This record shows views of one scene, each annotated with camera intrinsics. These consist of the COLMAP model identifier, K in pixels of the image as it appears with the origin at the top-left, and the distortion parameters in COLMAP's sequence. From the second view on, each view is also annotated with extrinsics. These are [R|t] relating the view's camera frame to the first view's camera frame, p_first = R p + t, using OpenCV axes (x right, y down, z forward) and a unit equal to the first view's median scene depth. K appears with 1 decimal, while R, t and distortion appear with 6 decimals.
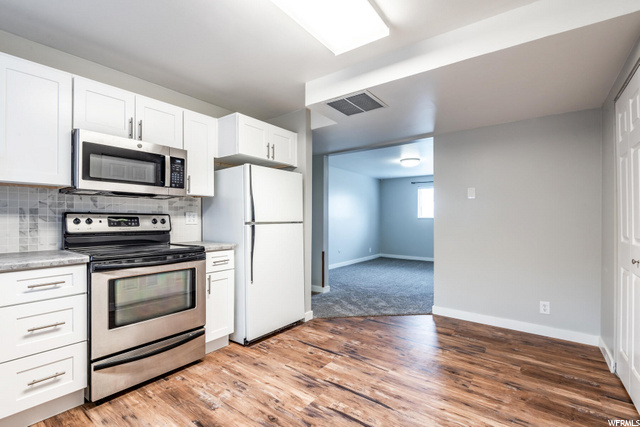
lens RADIAL K [[292.3, 0, 317.4], [0, 292.3, 219.1], [0, 0, 1]] dist [0.014304, -0.007882]
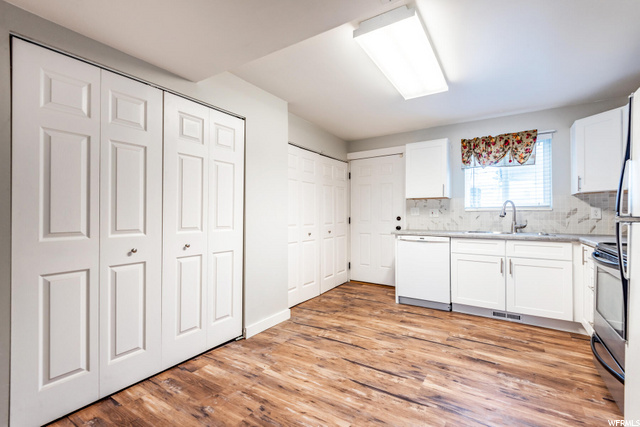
lens RADIAL K [[292.3, 0, 320.1], [0, 292.3, 214.3], [0, 0, 1]] dist [0.014304, -0.007882]
pose [[-0.996990, -0.001711, -0.077514, 0.356982], [-0.001303, 0.999985, -0.005324, 0.011540], [0.077522, -0.005207, -0.996977, 1.646221]]
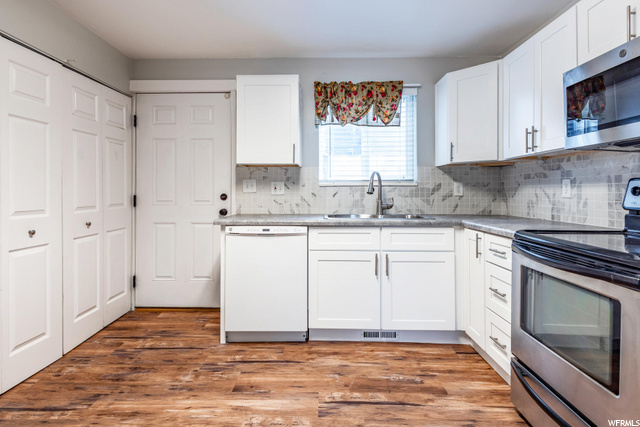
lens RADIAL K [[352.3, 0, 317.8], [0, 352.3, 189.5], [0, 0, 1]] dist [0.019755, -0.010460]
pose [[-0.806292, -0.004387, -0.591501, 0.234683], [-0.000090, 0.999973, -0.007294, 0.009058], [0.591517, -0.005828, -0.806271, 1.161128]]
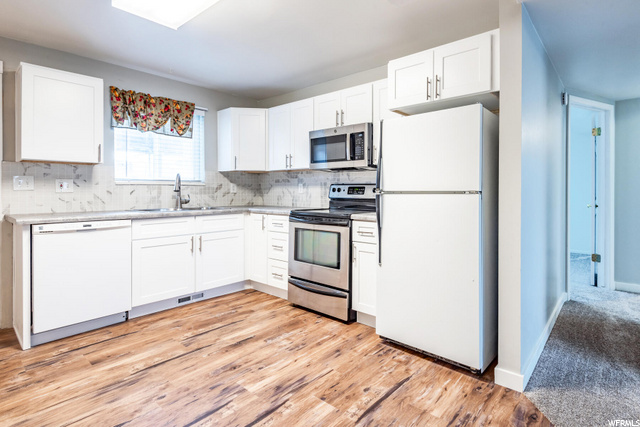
lens RADIAL K [[324.1, 0, 353.4], [0, 324.1, 190.8], [0, 0, 1]] dist [0.027782, -0.005562]
pose [[-0.025823, -0.001379, -0.999666, 0.783750], [-0.001582, 0.999998, -0.001338, 0.012720], [0.999665, 0.001546, -0.025826, 1.084067]]
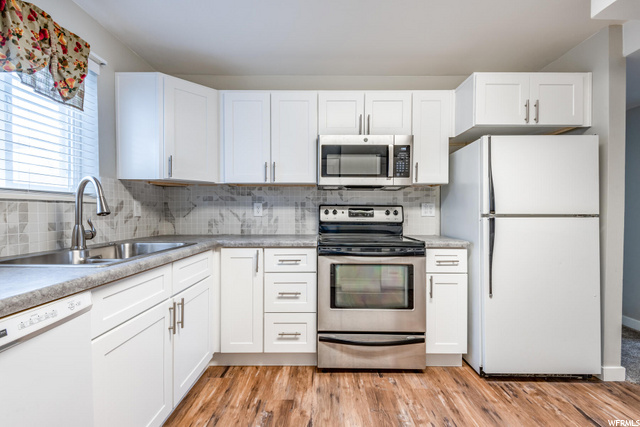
lens RADIAL K [[292.3, 0, 321.2], [0, 292.3, 213.4], [0, 0, 1]] dist [0.014304, -0.007882]
pose [[0.602499, 0.004302, -0.798108, 0.124501], [-0.002069, 0.999991, 0.003829, 0.007984], [0.798117, -0.000655, 0.602503, 0.242515]]
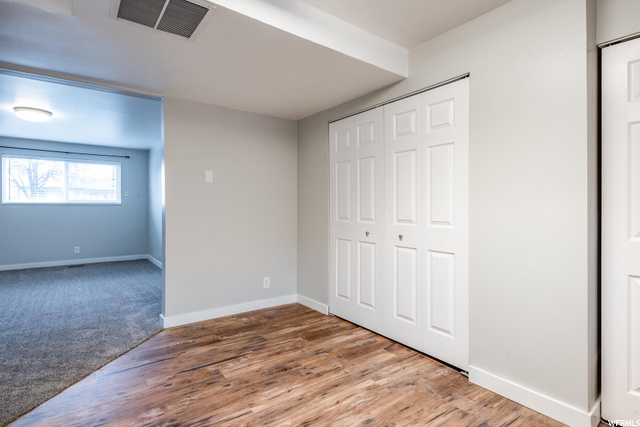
lens RADIAL K [[324.1, 0, 310.6], [0, 324.1, 205.7], [0, 0, 1]] dist [0.027782, -0.005562]
pose [[0.299154, -0.000511, 0.954205, -0.483584], [-0.001504, 0.999998, 0.001008, 0.001091], [-0.954204, -0.001737, 0.299152, 0.592459]]
